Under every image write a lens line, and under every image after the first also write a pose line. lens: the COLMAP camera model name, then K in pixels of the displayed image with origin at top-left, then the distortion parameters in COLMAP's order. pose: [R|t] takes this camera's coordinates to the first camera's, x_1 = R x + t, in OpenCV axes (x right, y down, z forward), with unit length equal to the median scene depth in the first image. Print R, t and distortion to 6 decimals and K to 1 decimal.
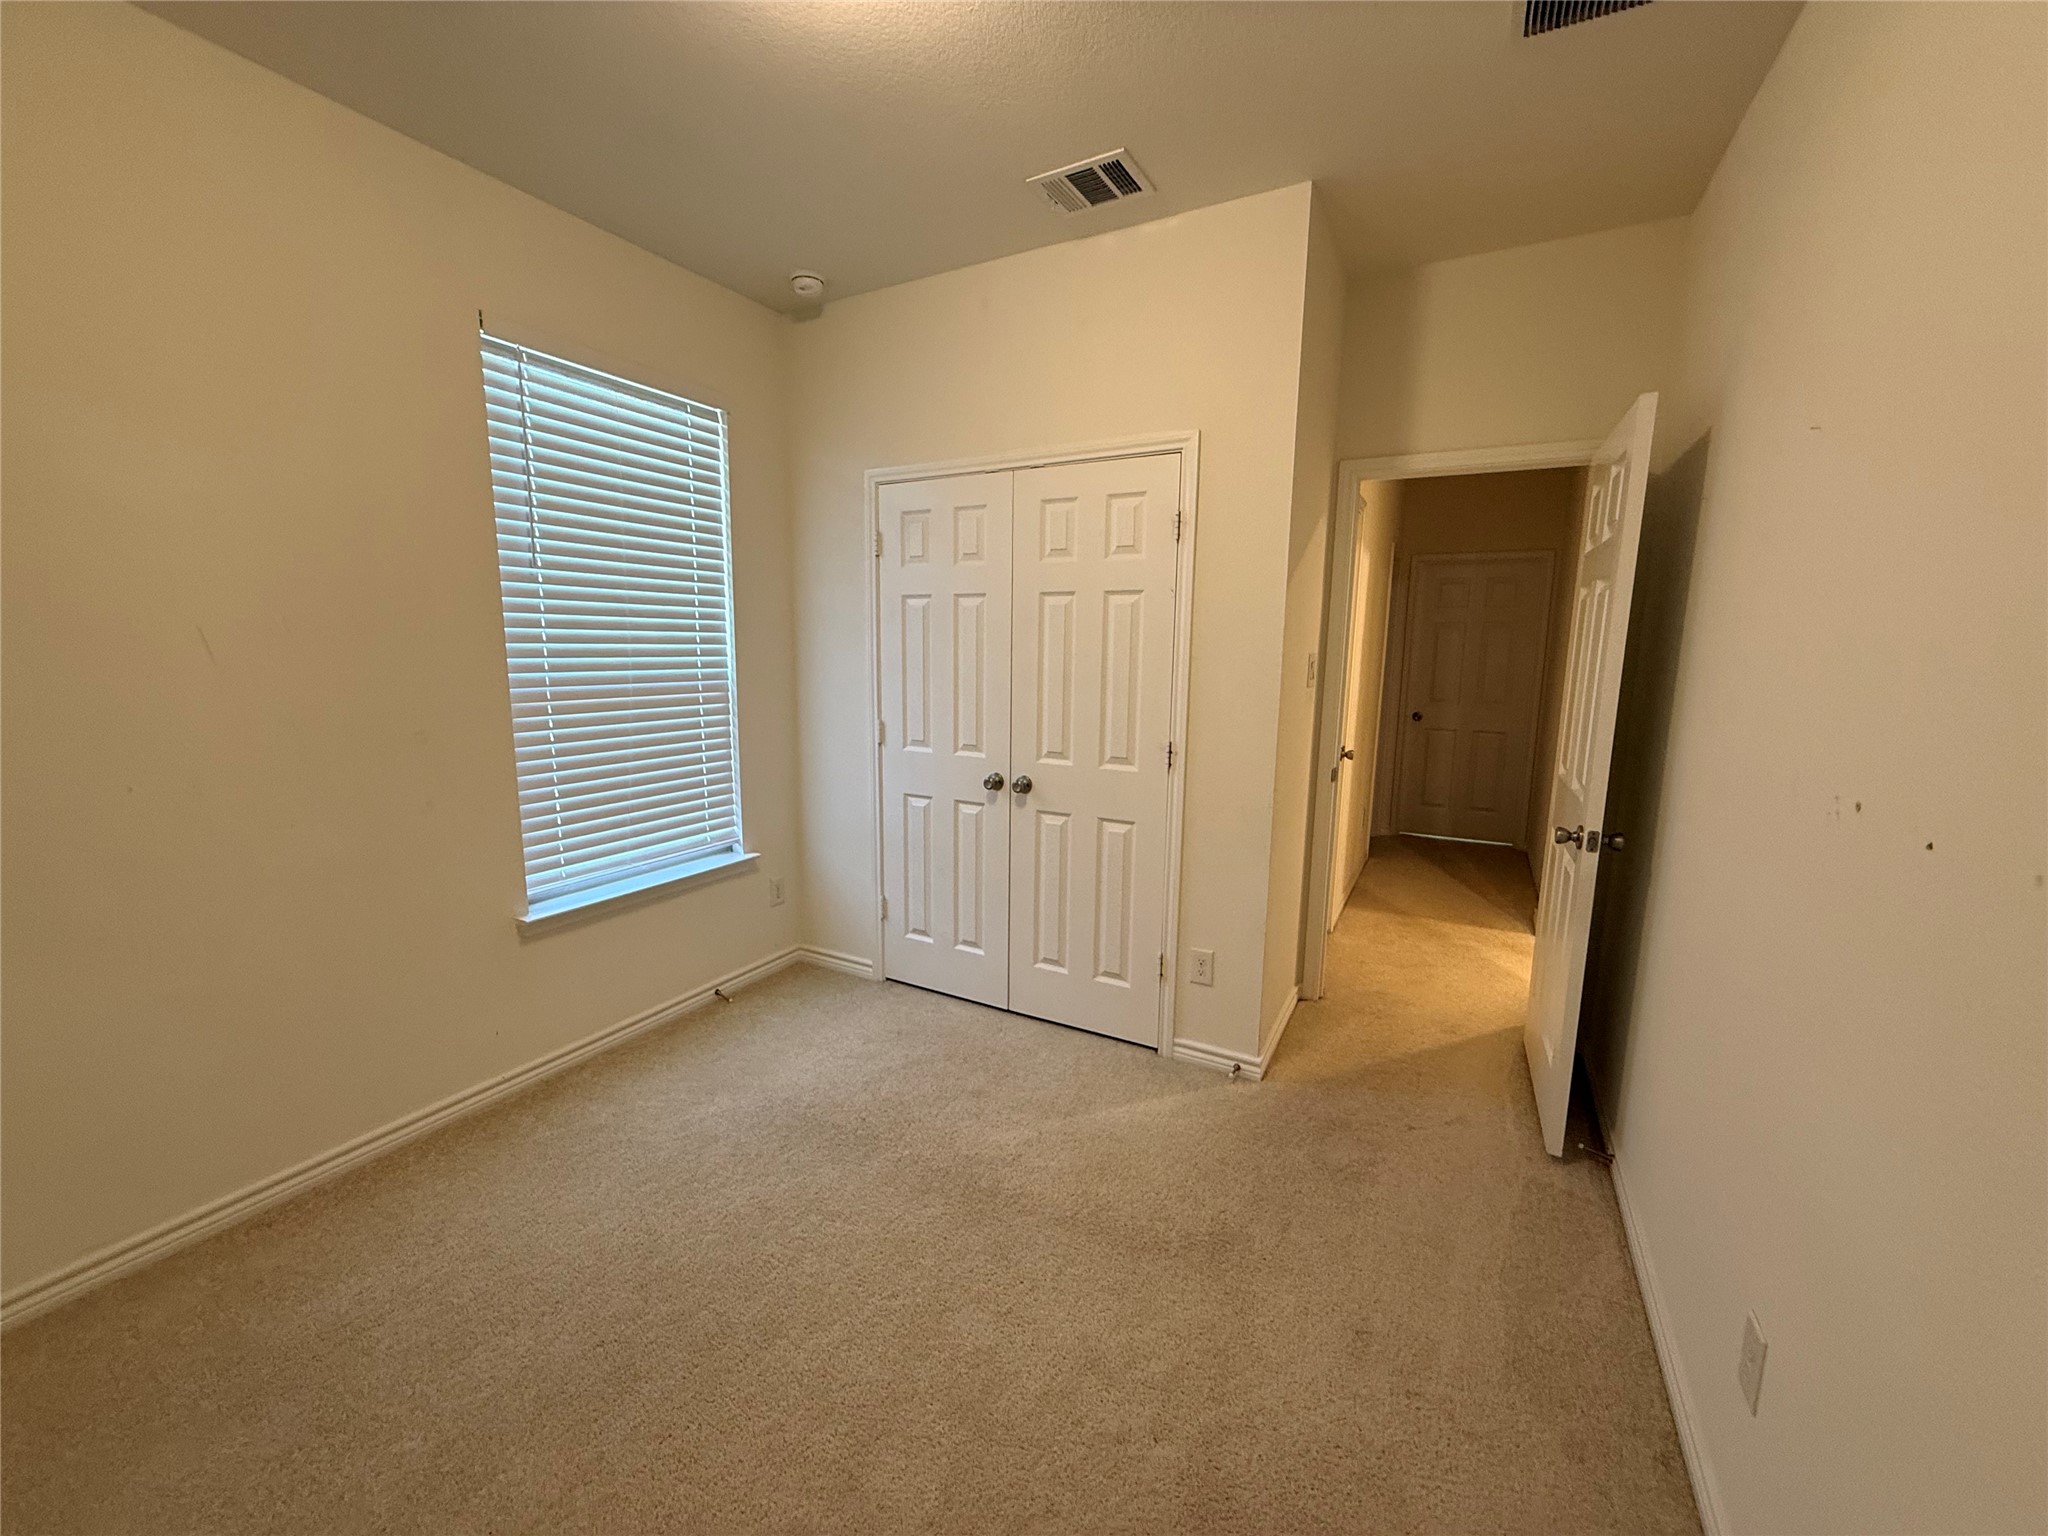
lens RADIAL K [[817.5, 0, 1021.3], [0, 817.5, 769.0], [0, 0, 1]] dist [-0.000478, -0.000126]
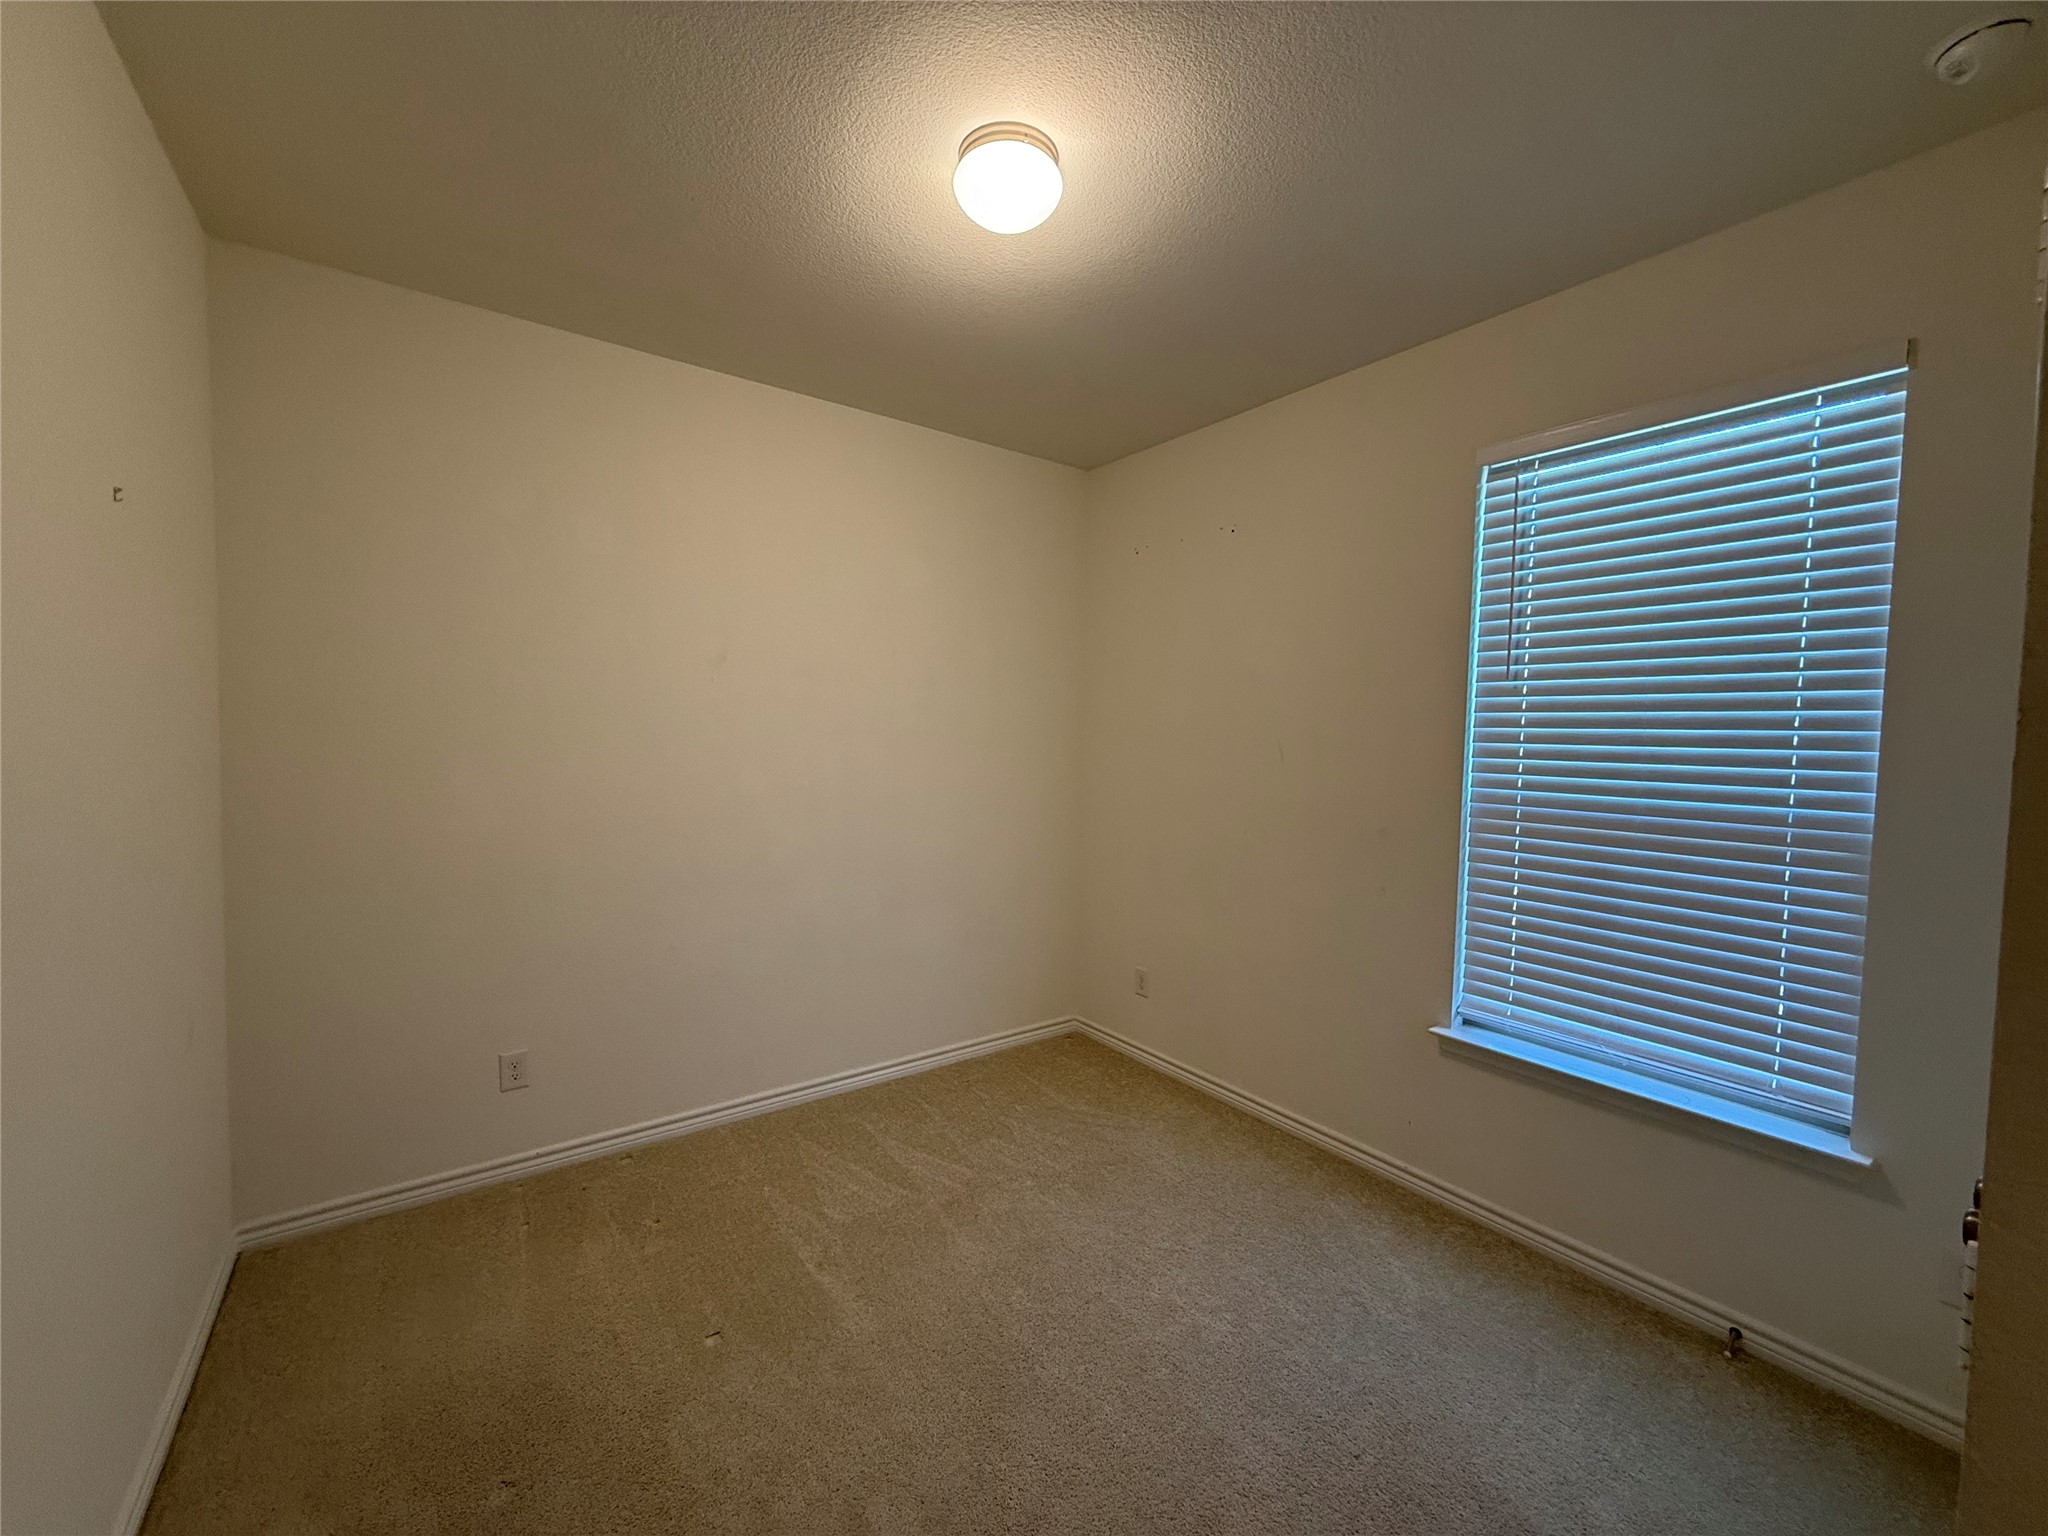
lens RADIAL K [[817.5, 0, 1021.7], [0, 817.5, 774.3], [0, 0, 1]] dist [-0.000478, -0.000126]
pose [[-0.429700, 0.021621, -0.902713, 0.431236], [-0.164789, 0.981047, 0.101939, -0.119068], [0.887808, 0.192560, -0.417993, 0.766215]]
